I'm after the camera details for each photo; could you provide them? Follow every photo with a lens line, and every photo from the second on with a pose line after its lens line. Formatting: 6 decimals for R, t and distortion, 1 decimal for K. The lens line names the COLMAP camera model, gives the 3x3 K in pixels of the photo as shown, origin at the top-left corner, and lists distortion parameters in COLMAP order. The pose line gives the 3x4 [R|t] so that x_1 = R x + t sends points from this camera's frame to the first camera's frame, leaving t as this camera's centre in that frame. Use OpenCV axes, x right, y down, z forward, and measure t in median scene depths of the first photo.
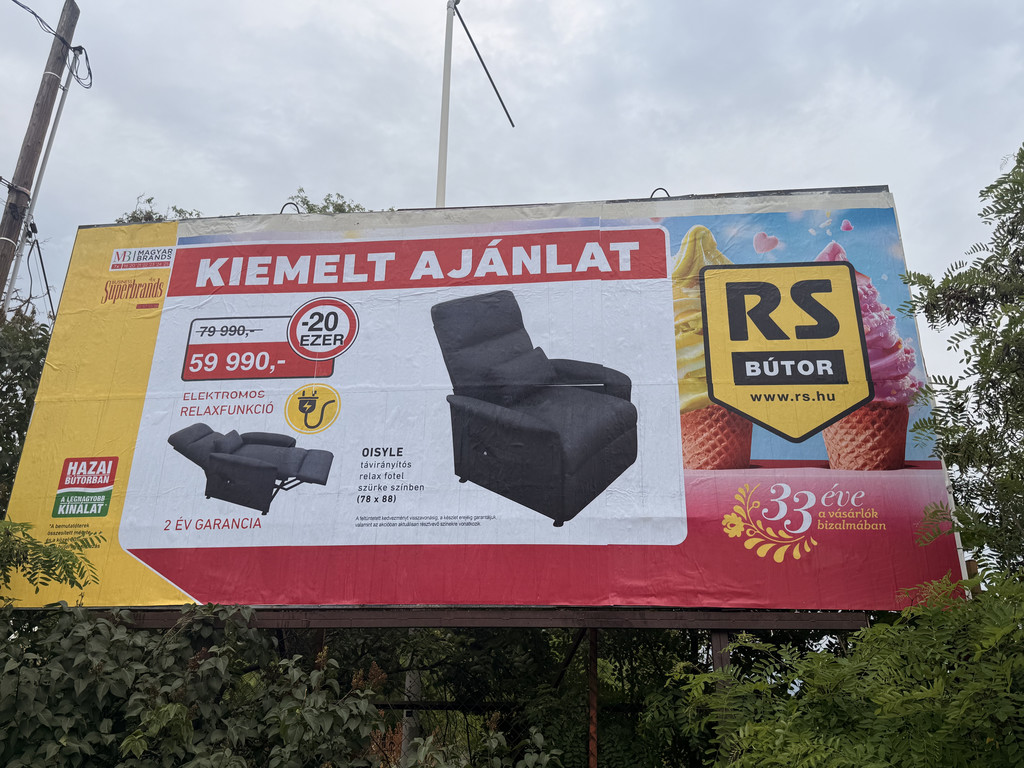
lens RADIAL K [[822.3, 0, 487.0], [0, 822.3, 375.8], [0, 0, 1]] dist [0.038320, -0.004978]
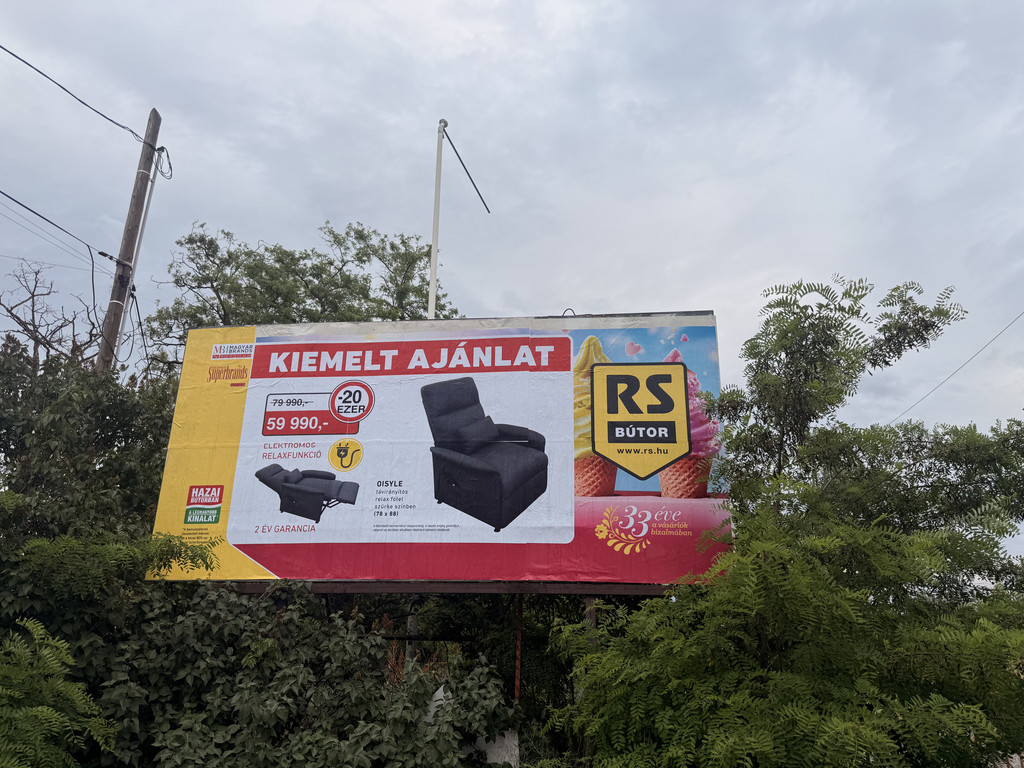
lens RADIAL K [[716.4, 0, 493.6], [0, 716.4, 381.2], [0, 0, 1]] dist [0.068904, -0.091516]
pose [[0.999867, 0.004250, 0.015738, 0.052866], [-0.005135, 0.998381, 0.056645, -0.188256], [-0.015472, -0.056718, 0.998270, -0.395346]]
